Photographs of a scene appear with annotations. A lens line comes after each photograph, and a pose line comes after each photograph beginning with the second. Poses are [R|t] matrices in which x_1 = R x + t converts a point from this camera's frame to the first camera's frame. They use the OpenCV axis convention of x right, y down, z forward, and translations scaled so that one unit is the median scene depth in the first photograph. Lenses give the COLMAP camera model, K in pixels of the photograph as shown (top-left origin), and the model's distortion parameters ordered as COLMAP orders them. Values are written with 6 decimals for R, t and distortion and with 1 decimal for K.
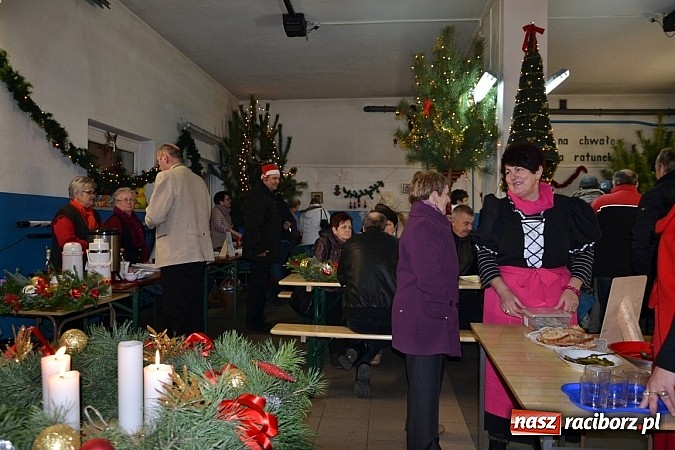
lens RADIAL K [[540.6, 0, 332.3], [0, 540.6, 224.1], [0, 0, 1]] dist [-0.041872, 0.026476]
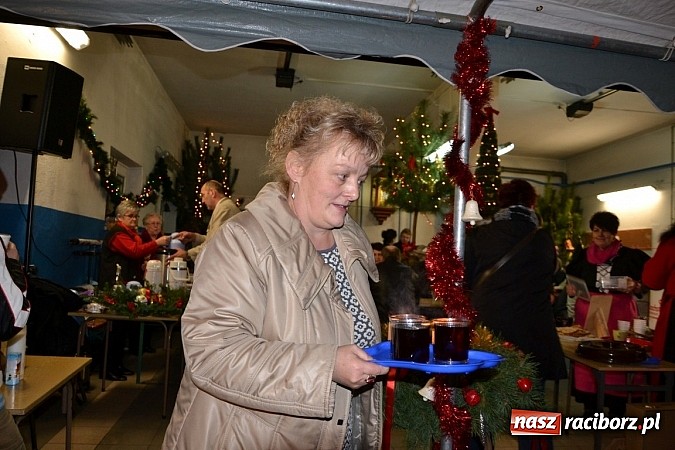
lens RADIAL K [[540.6, 0, 341.1], [0, 540.6, 225.8], [0, 0, 1]] dist [-0.041872, 0.026476]
pose [[0.969175, 0.055310, 0.240086, -0.216903], [-0.042574, 0.997413, -0.057920, 0.005665], [-0.242669, 0.045913, 0.969022, -0.129761]]
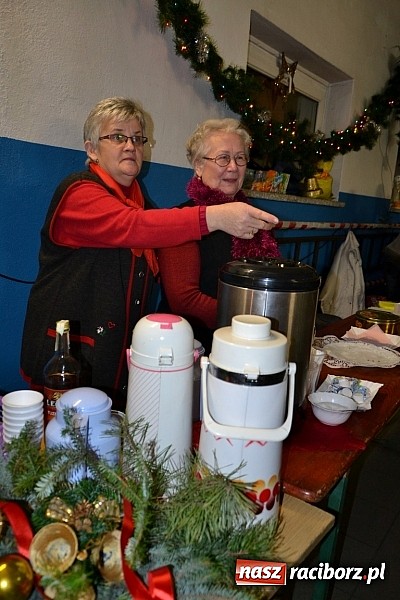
lens RADIAL K [[480.5, 0, 174.0], [0, 480.5, 321.9], [0, 0, 1]] dist [-0.041872, 0.026476]
pose [[0.842171, 0.171386, -0.511249, -0.204371], [-0.053850, 0.970135, 0.236512, -0.012741], [0.536516, -0.171653, 0.826248, 0.463214]]
